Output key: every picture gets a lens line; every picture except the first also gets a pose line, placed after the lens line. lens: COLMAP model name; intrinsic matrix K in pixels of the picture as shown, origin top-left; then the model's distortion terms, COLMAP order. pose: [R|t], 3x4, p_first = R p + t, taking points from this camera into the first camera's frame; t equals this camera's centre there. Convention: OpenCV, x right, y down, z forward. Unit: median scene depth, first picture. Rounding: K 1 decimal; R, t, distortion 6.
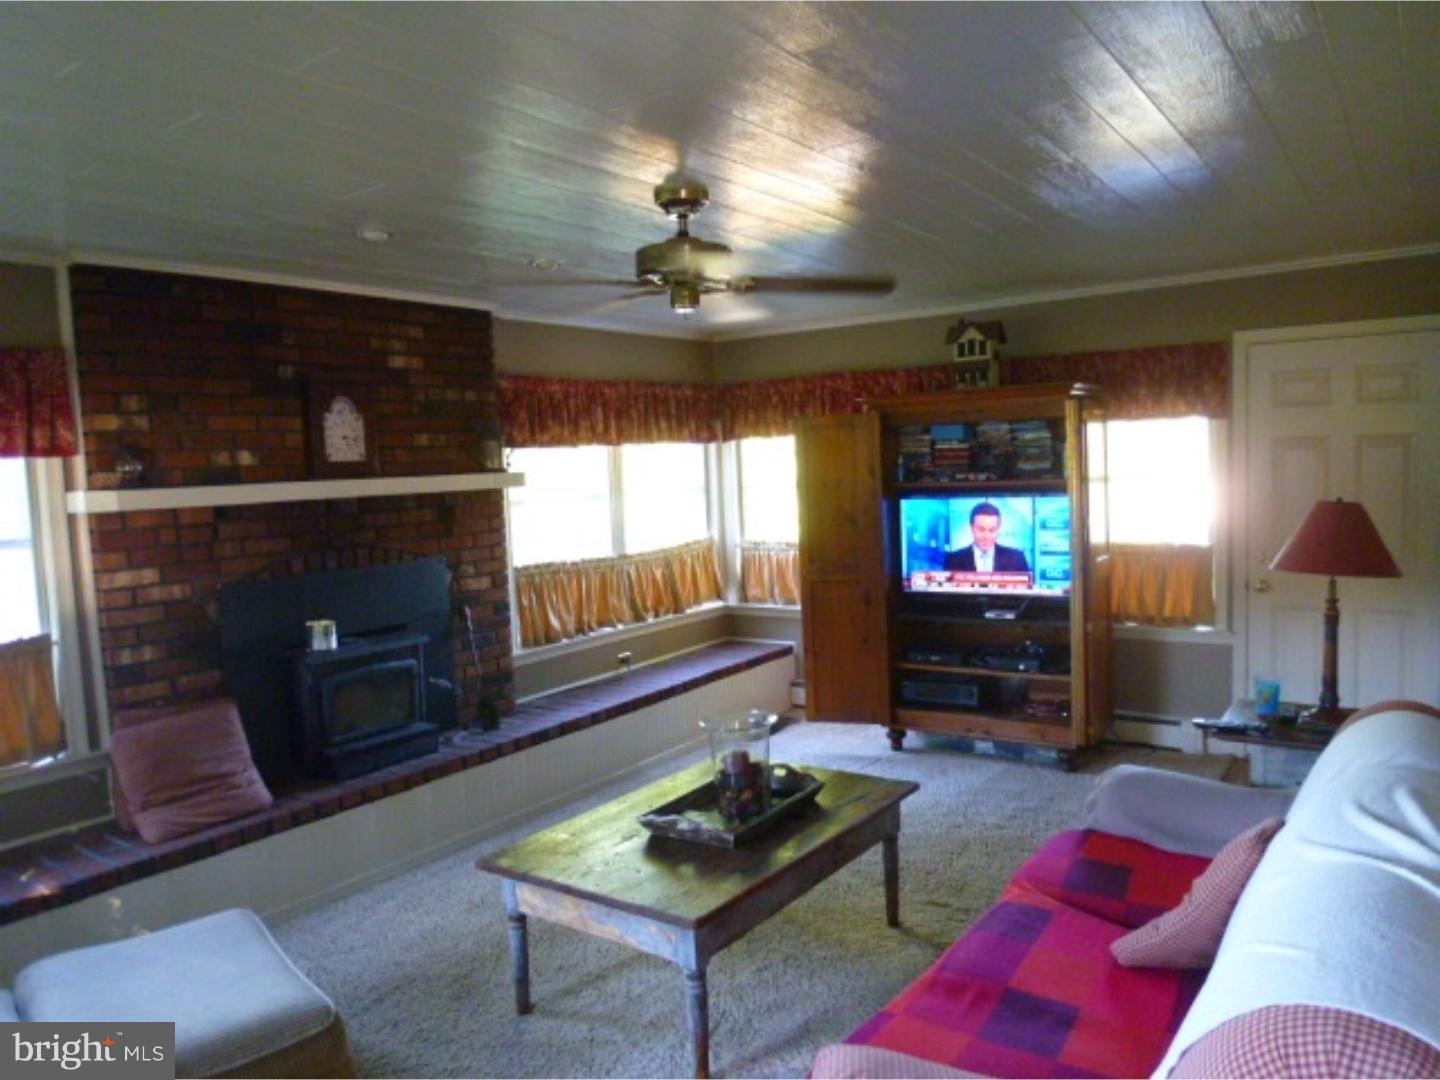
lens RADIAL K [[1023.5, 0, 720.4], [0, 1023.5, 540.9], [0, 0, 1]] dist [-0.048003, 0.004403]
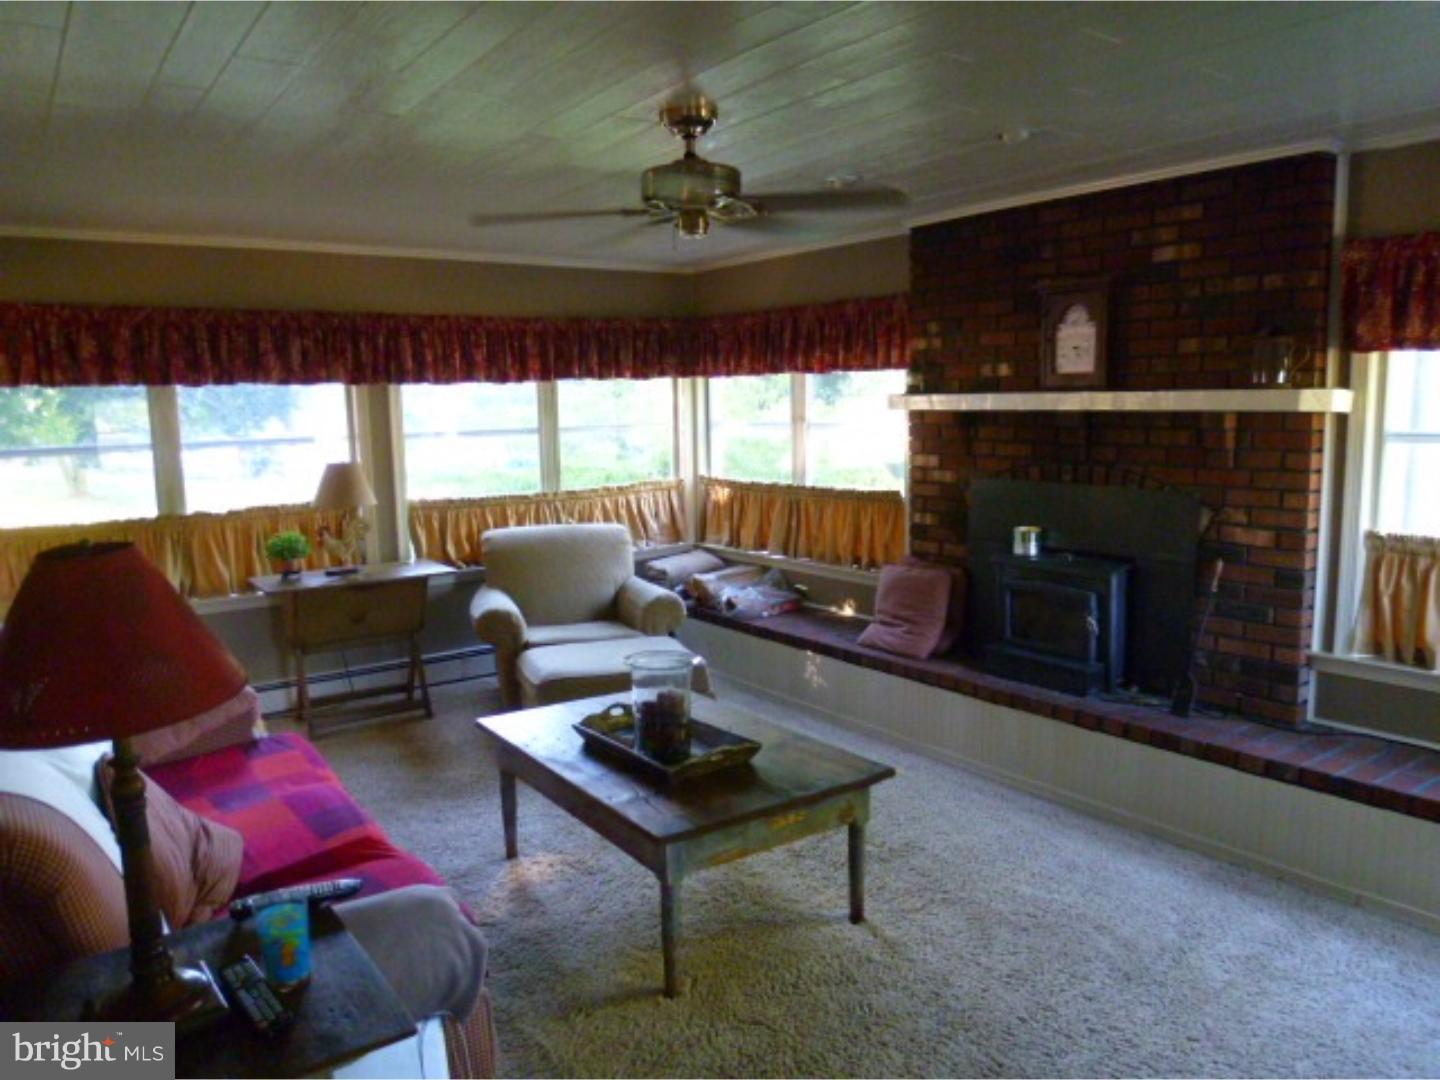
lens RADIAL K [[1023.5, 0, 719.8], [0, 1023.5, 539.7], [0, 0, 1]] dist [-0.048003, 0.004403]
pose [[-0.308009, 0.183215, -0.933575, 0.668229], [-0.035783, 0.978356, 0.203810, -0.108369], [0.950710, 0.096181, -0.294787, 0.980626]]
